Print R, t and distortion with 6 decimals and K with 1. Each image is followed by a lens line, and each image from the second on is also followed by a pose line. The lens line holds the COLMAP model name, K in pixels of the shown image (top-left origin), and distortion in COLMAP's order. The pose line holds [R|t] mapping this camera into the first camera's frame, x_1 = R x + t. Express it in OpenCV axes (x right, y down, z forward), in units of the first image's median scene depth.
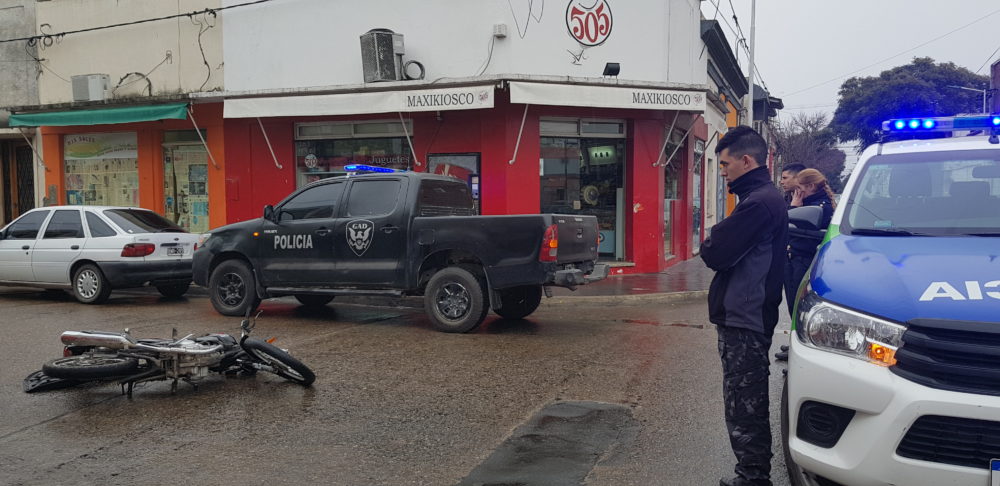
lens RADIAL K [[813.8, 0, 500.0], [0, 813.8, 243.0], [0, 0, 1]] dist [0.096433, 0.000022]
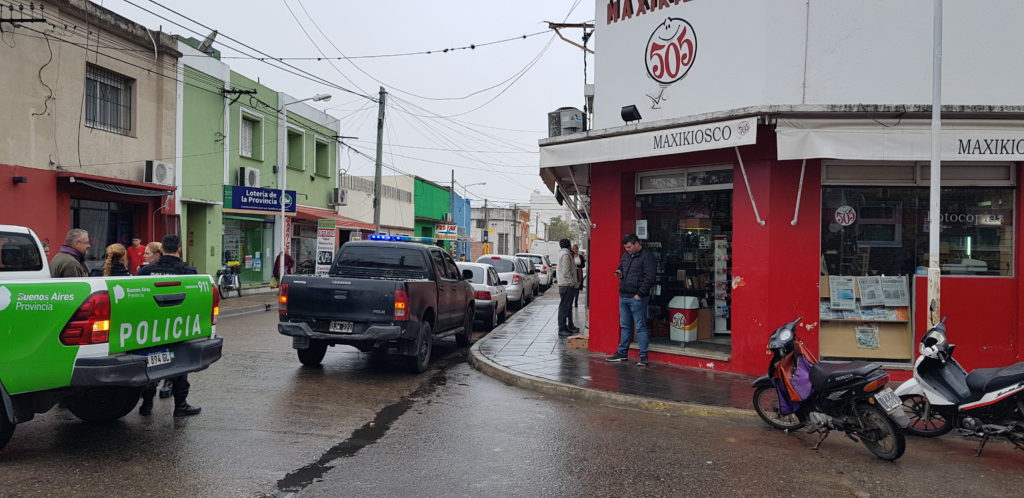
lens RADIAL K [[833.3, 0, 512.0], [0, 833.3, 249.0], [0, 0, 1]] dist [0.096433, 0.000022]
pose [[0.257131, 0.004445, -0.966366, 0.889105], [-0.065919, 0.997741, -0.012951, -0.052703], [0.964126, 0.067032, 0.256843, 0.643255]]
